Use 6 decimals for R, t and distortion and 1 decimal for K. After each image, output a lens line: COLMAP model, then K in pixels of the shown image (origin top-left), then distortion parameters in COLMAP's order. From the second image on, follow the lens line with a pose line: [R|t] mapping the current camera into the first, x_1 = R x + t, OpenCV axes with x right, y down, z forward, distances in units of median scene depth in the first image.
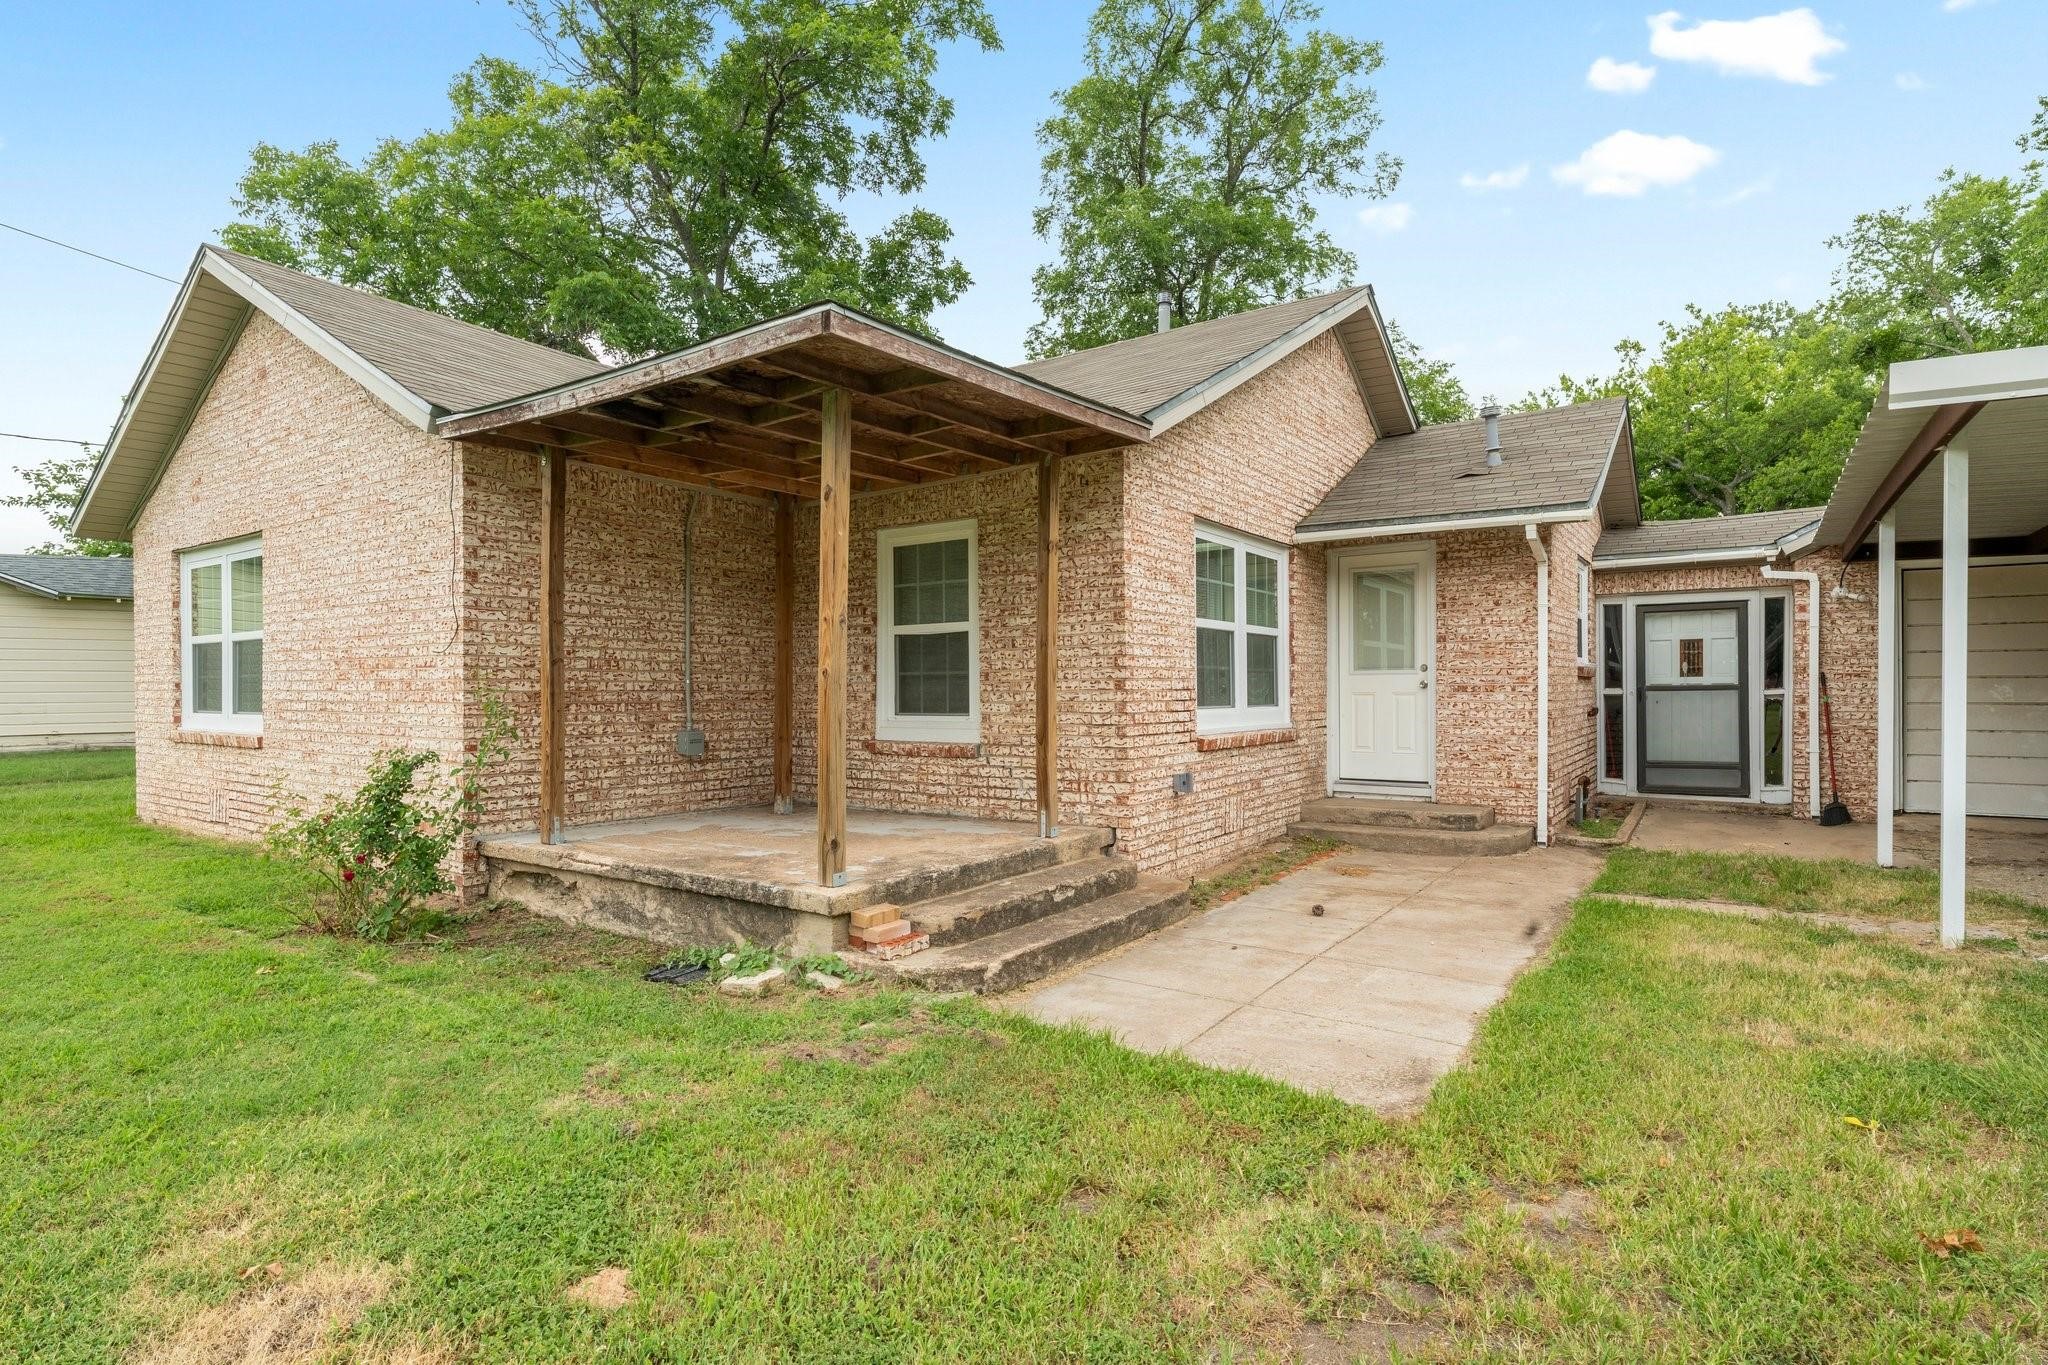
lens RADIAL K [[1037.2, 0, 1015.7], [0, 1037.2, 692.7], [0, 0, 1]] dist [-0.002370, -0.000428]
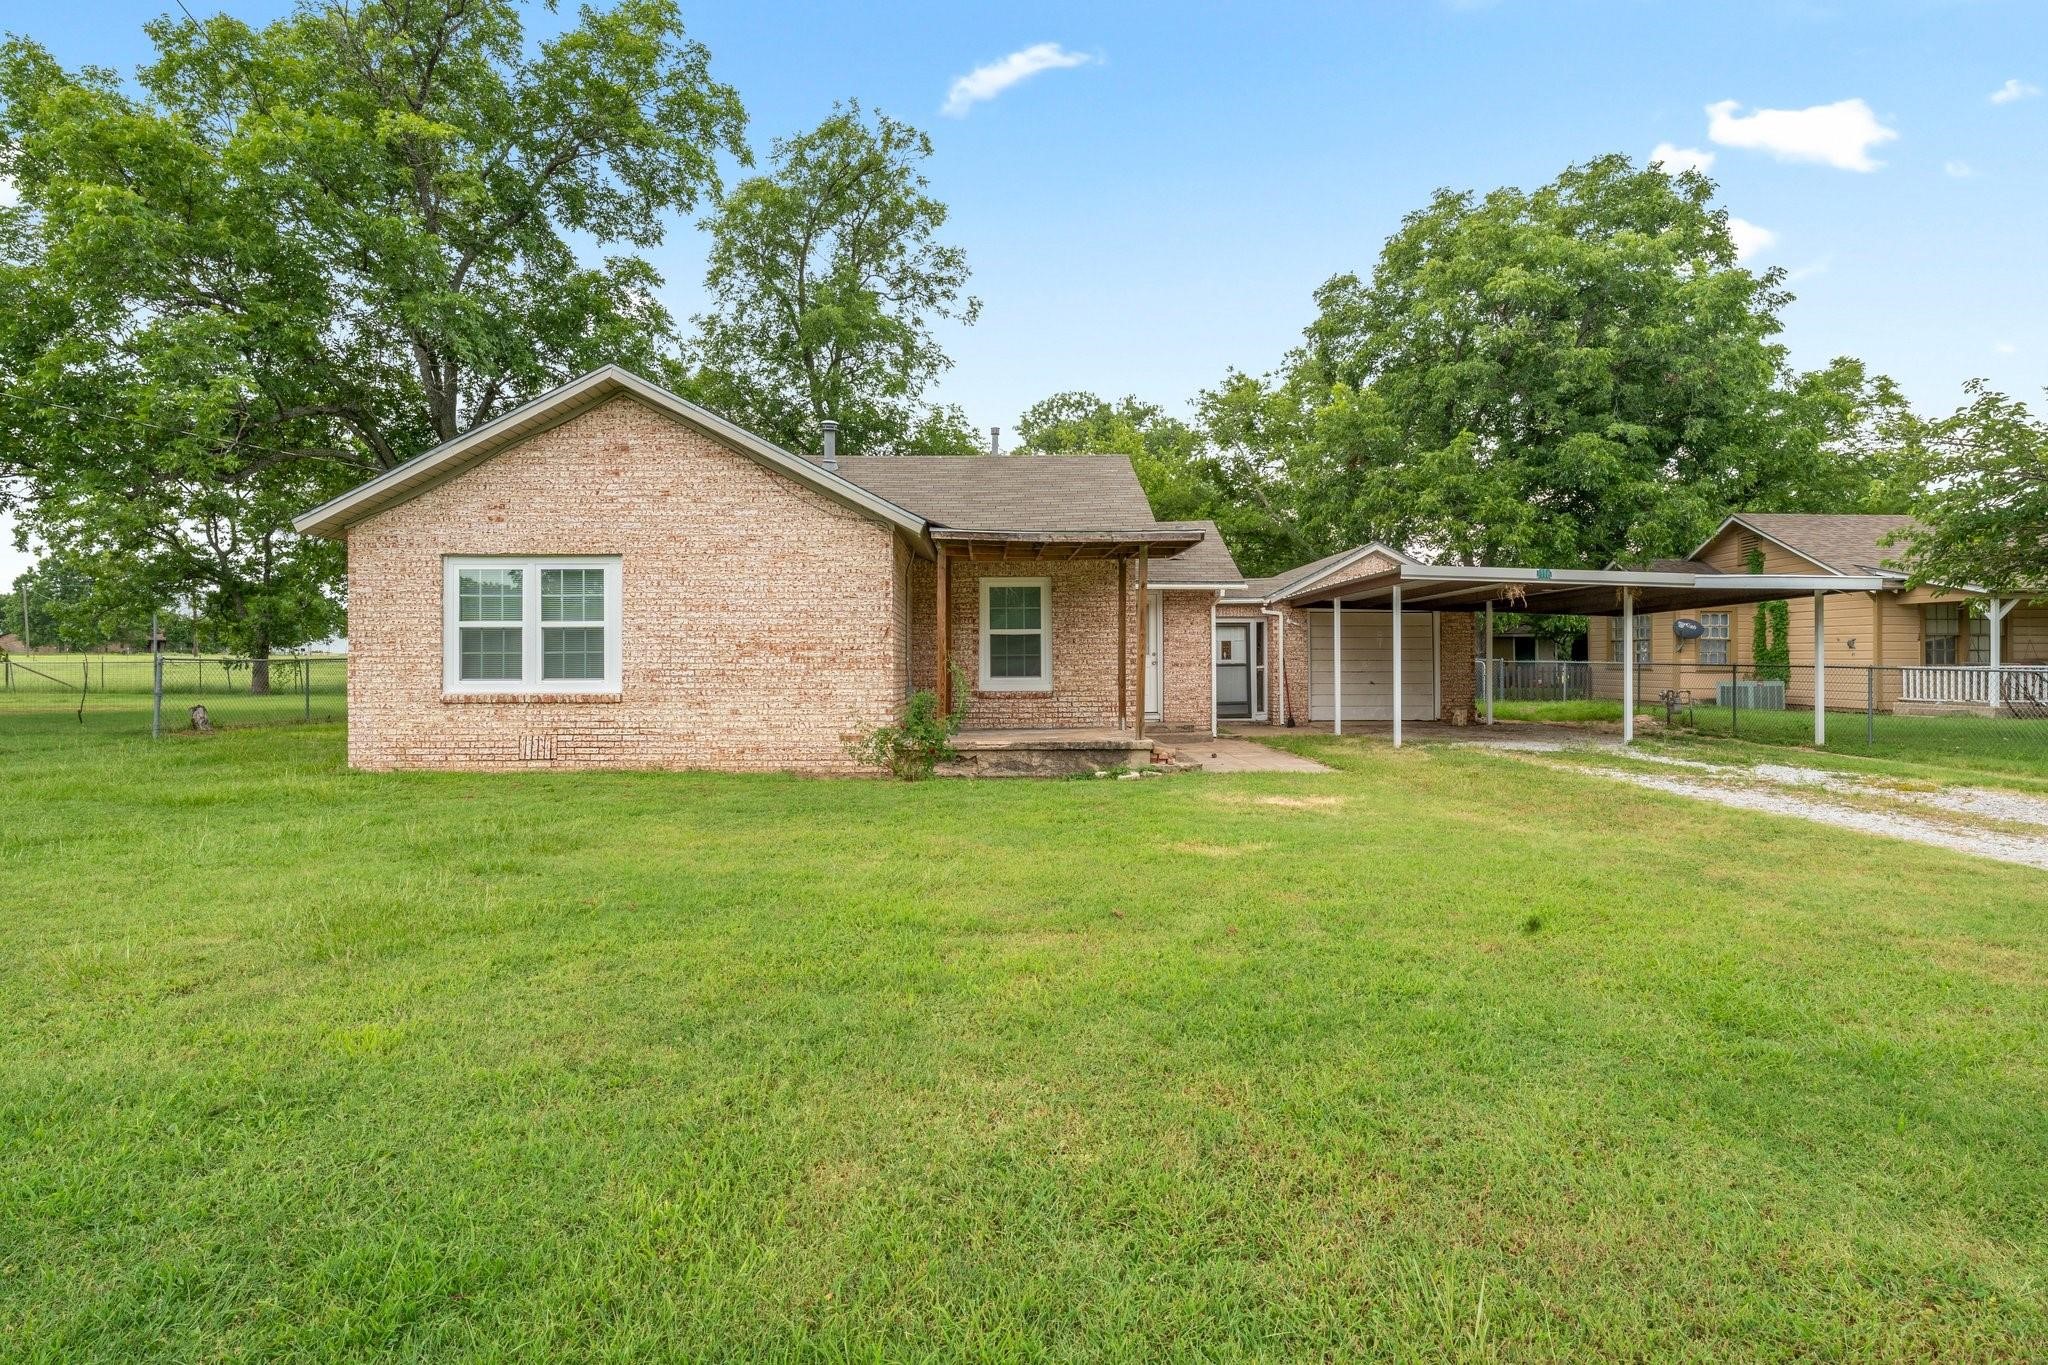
lens RADIAL K [[1037.2, 0, 1026.5], [0, 1037.2, 652.8], [0, 0, 1]] dist [-0.002370, -0.000428]
pose [[0.805202, 0.010138, 0.592914, -0.948583], [0.001812, 0.999807, -0.019556, 0.011255], [-0.592998, 0.016820, 0.805028, -0.435156]]
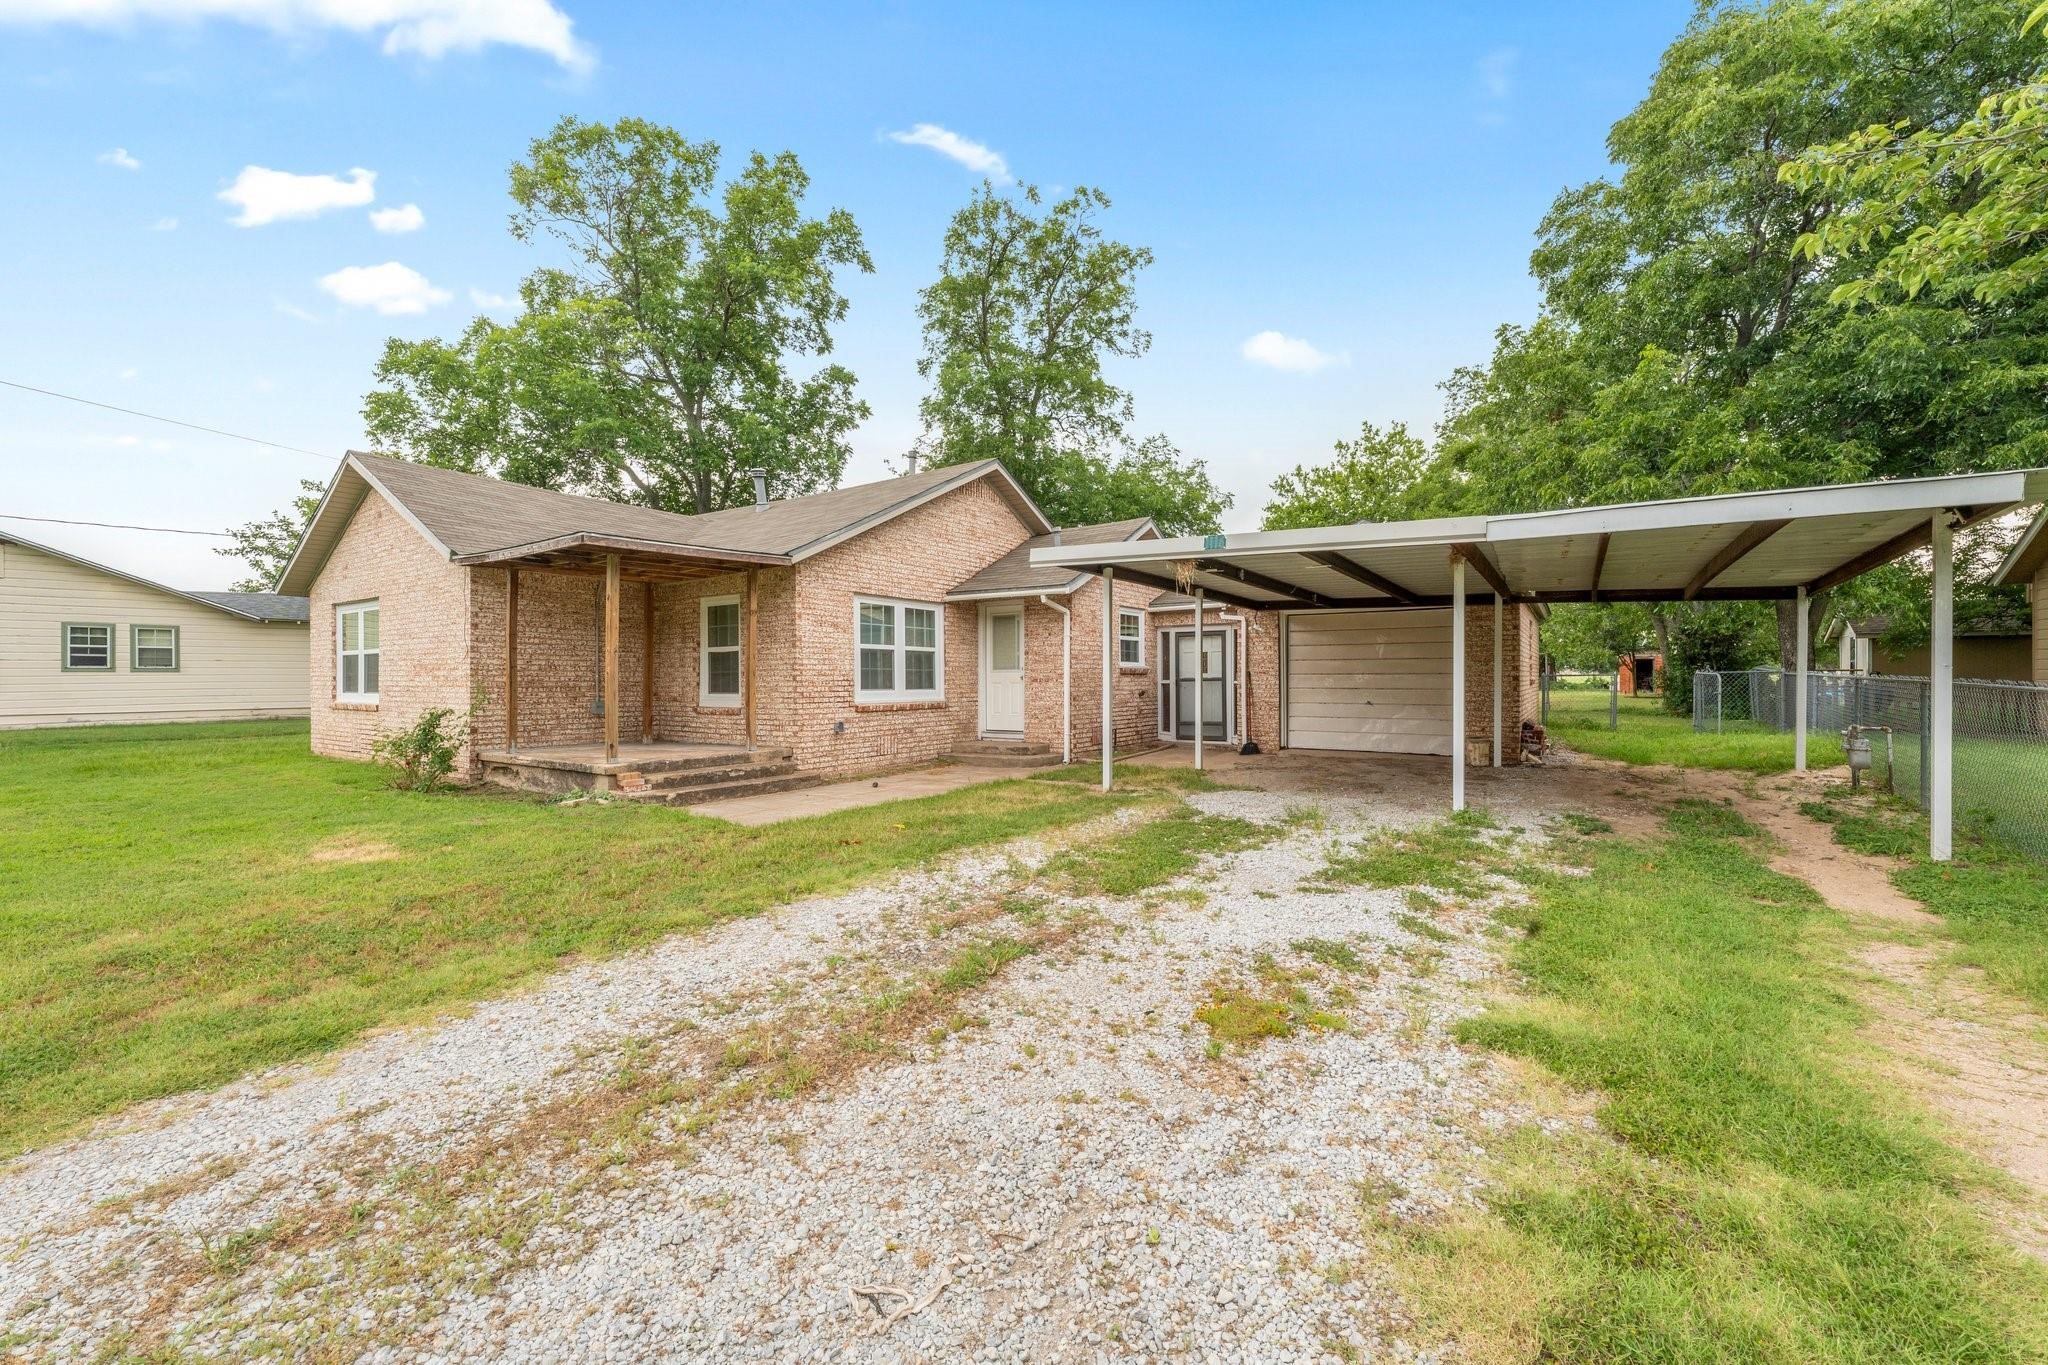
lens RADIAL K [[819.3, 0, 1018.4], [0, 819.3, 678.1], [0, 0, 1]] dist [0.001962, -0.001206]
pose [[0.999956, 0.000245, 0.009329, 0.362772], [-0.000185, 0.999979, -0.006462, 0.002012], [-0.009331, 0.006460, 0.999936, -0.432354]]
